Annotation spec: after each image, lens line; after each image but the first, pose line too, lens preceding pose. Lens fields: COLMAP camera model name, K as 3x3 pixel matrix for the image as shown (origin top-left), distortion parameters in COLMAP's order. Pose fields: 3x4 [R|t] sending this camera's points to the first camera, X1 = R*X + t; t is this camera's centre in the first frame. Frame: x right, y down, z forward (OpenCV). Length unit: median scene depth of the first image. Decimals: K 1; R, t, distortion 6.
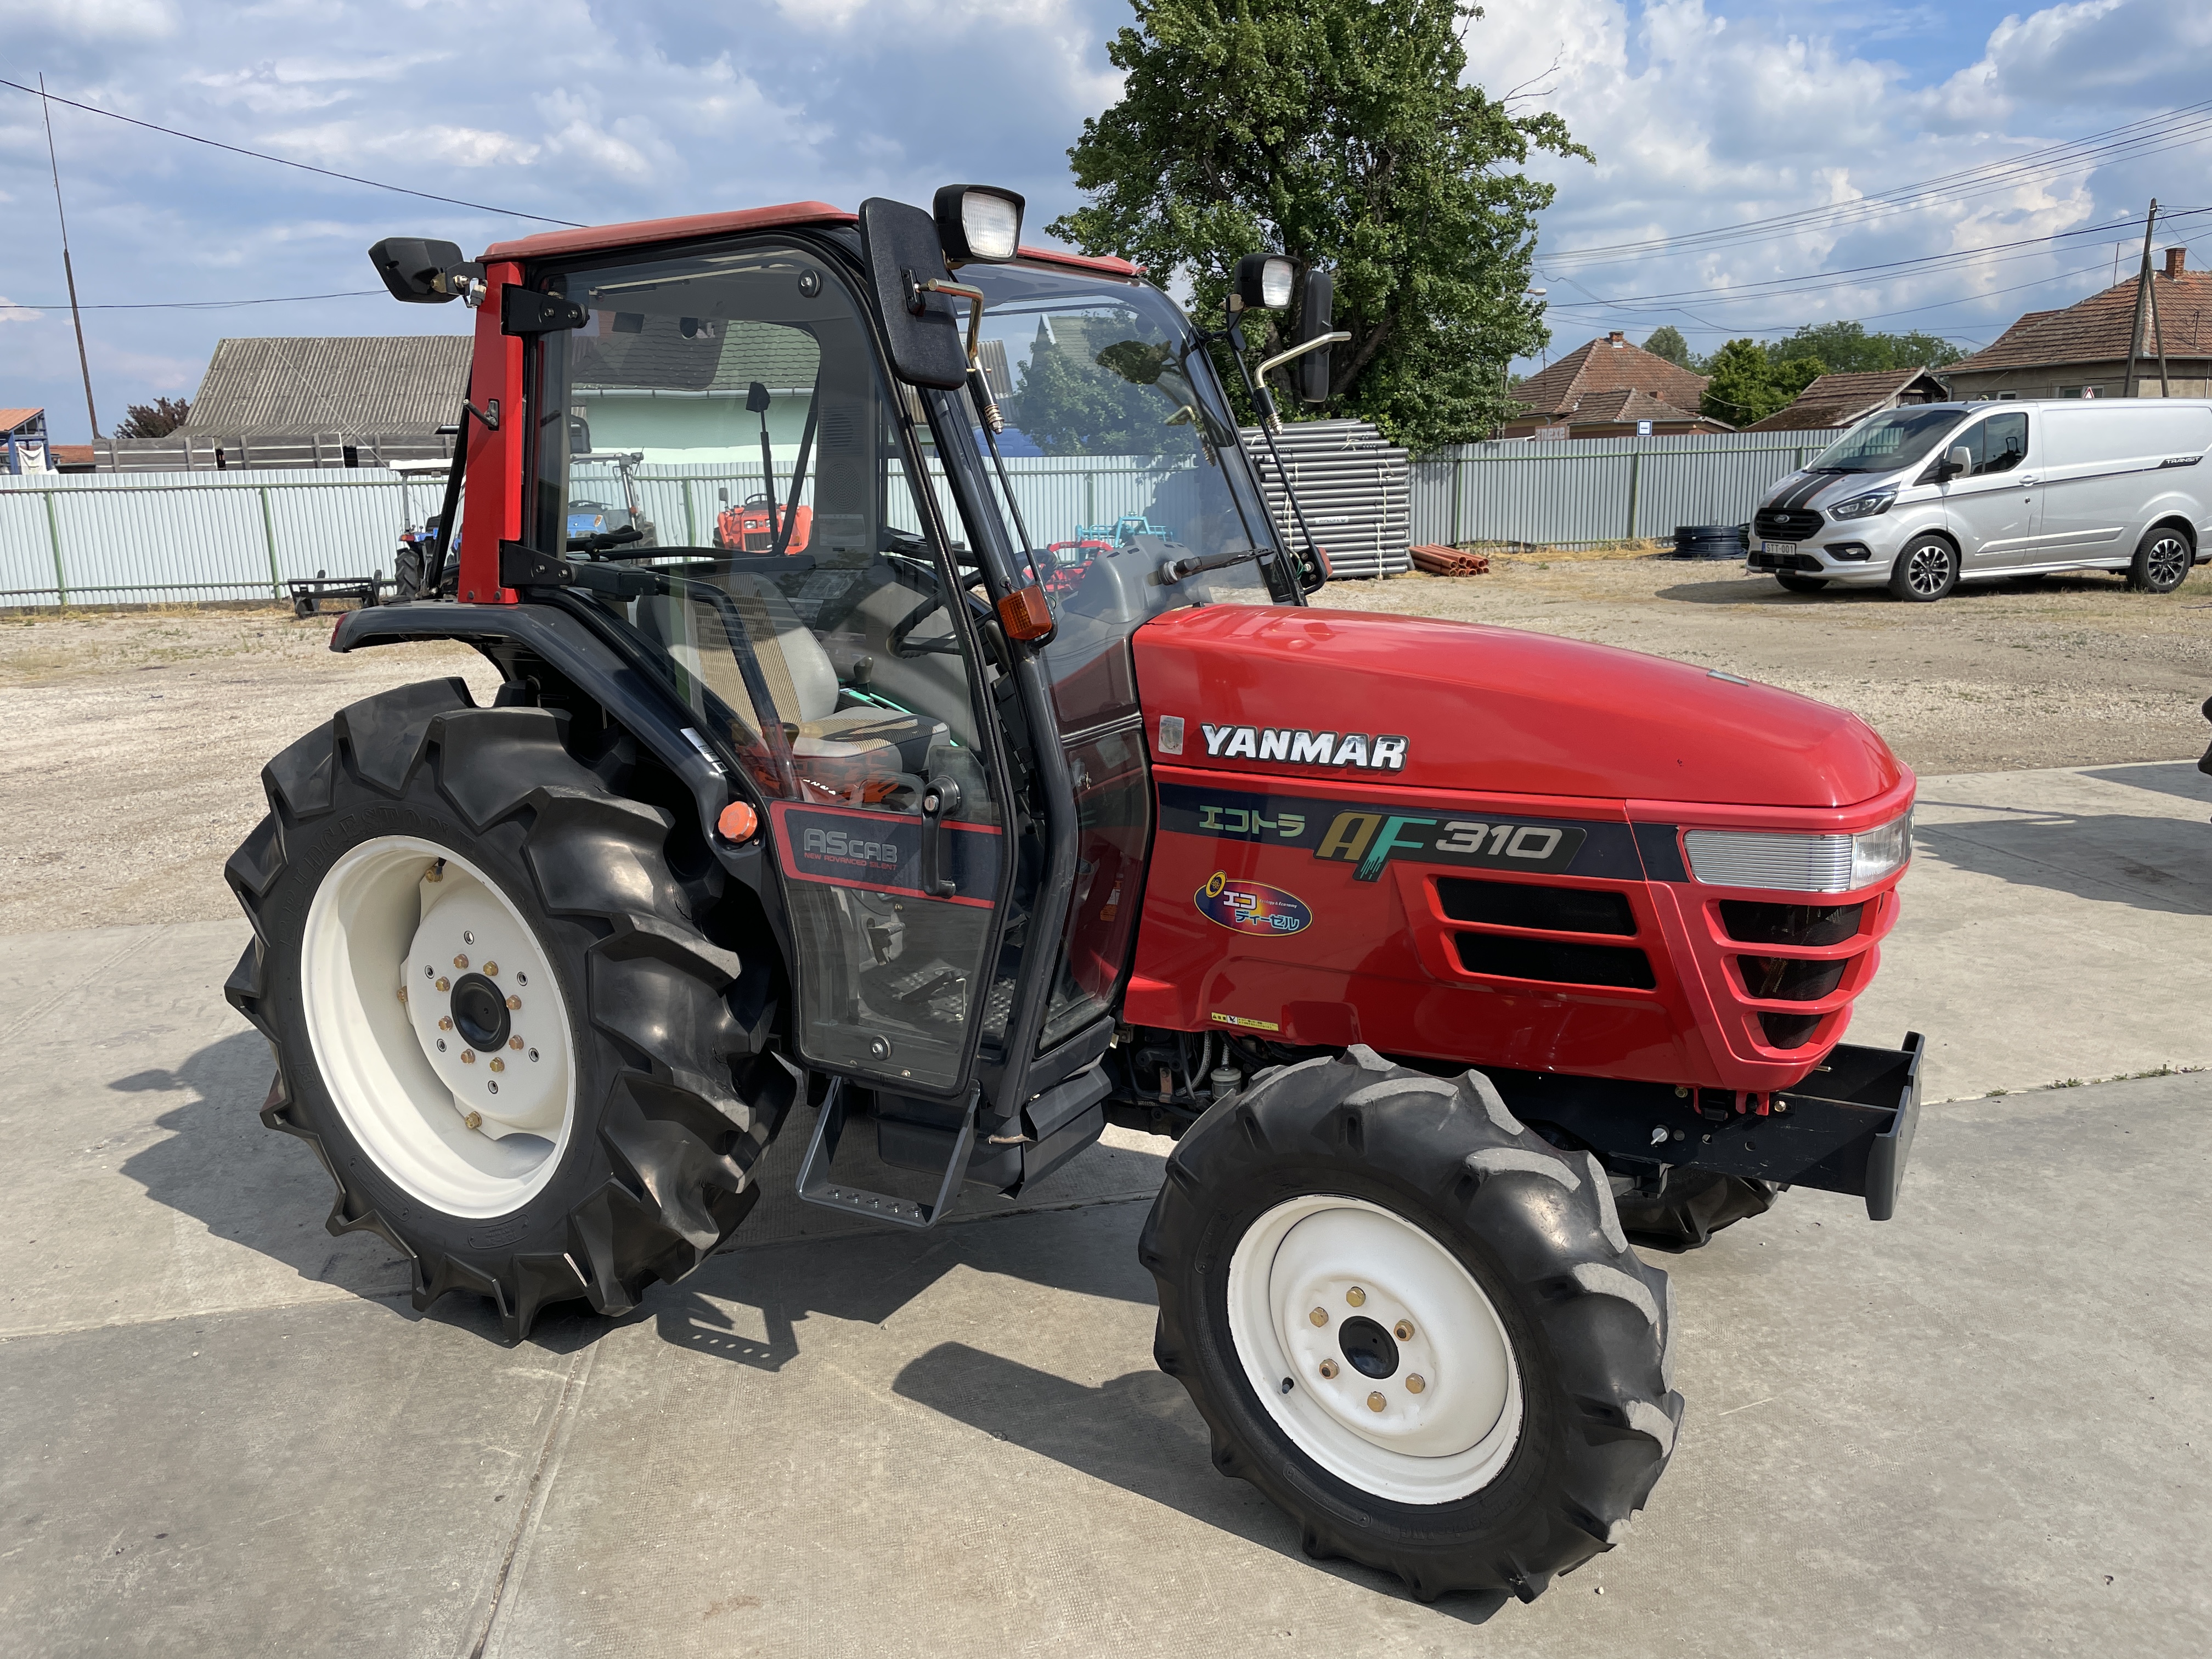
lens RADIAL K [[1767.1, 0, 1045.4], [0, 1767.1, 819.1], [0, 0, 1]] dist [0.117419, -0.123593]
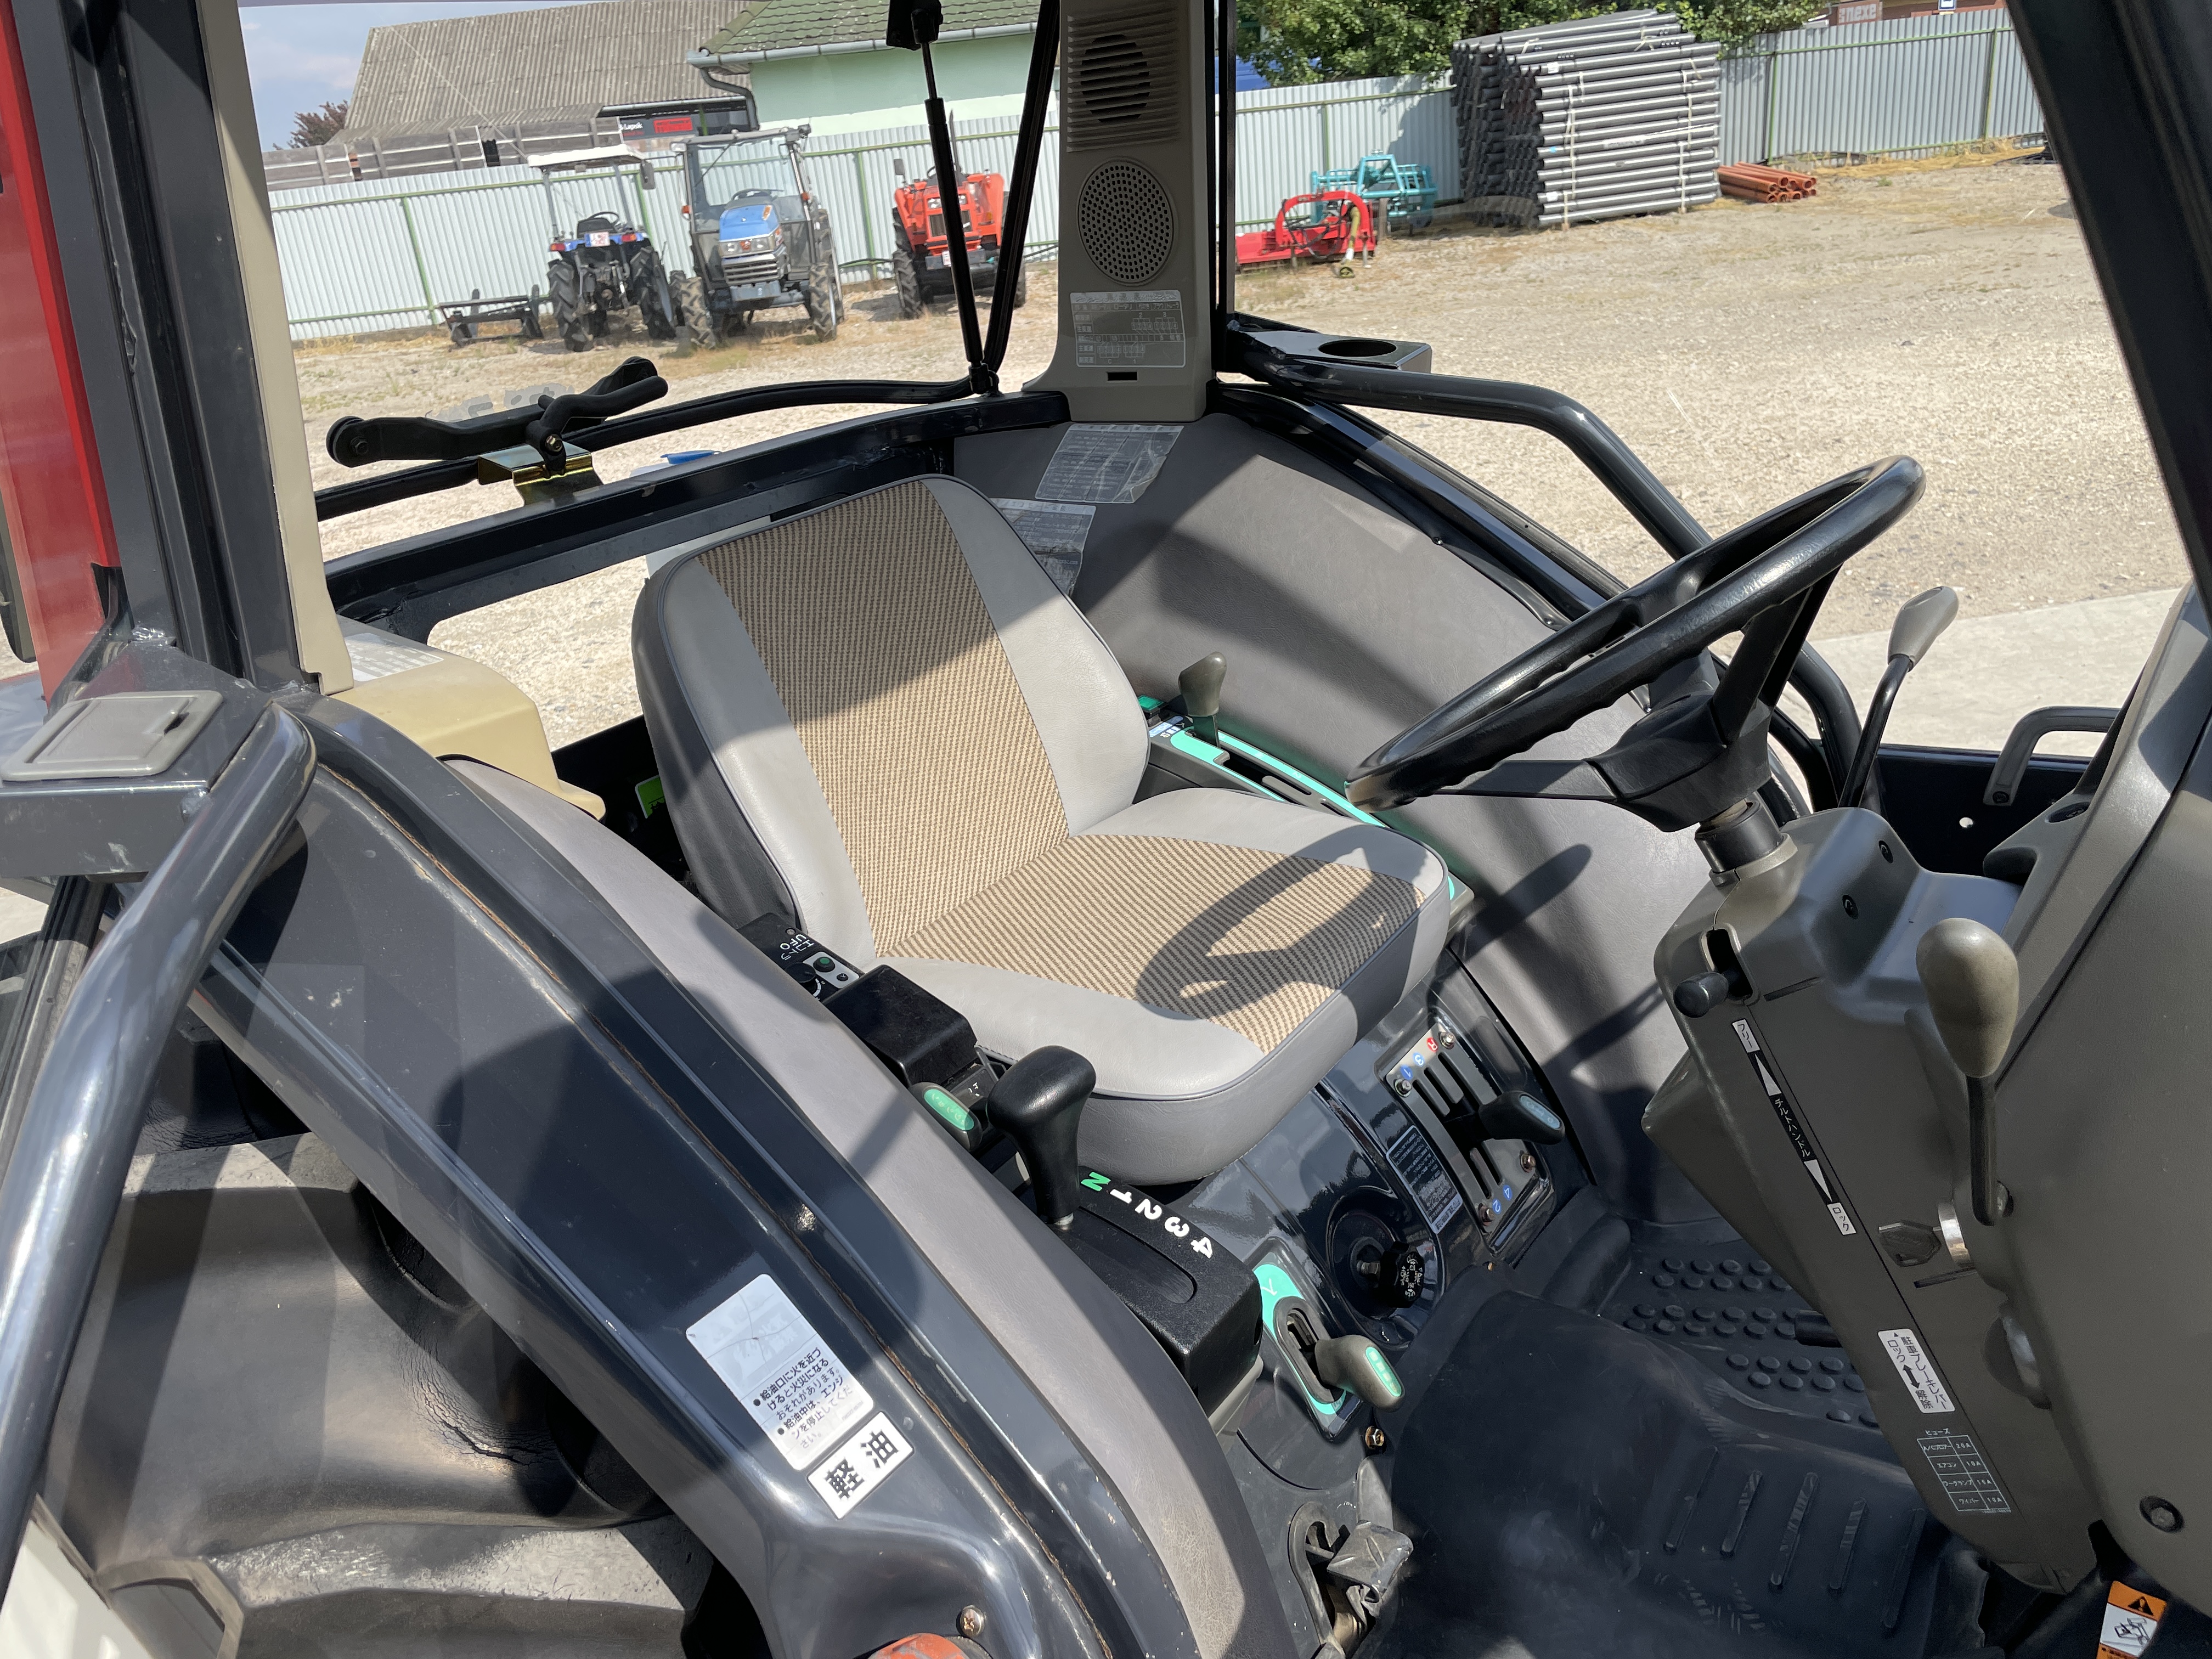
lens RADIAL K [[1688.7, 0, 1106.0], [0, 1688.7, 829.5], [0, 0, 1]] dist [0.094961, -0.130392]
pose [[0.995091, -0.039548, -0.090714, -0.019014], [0.057201, 0.977889, 0.201151, -0.027665], [0.080753, -0.205353, 0.975351, 0.126453]]
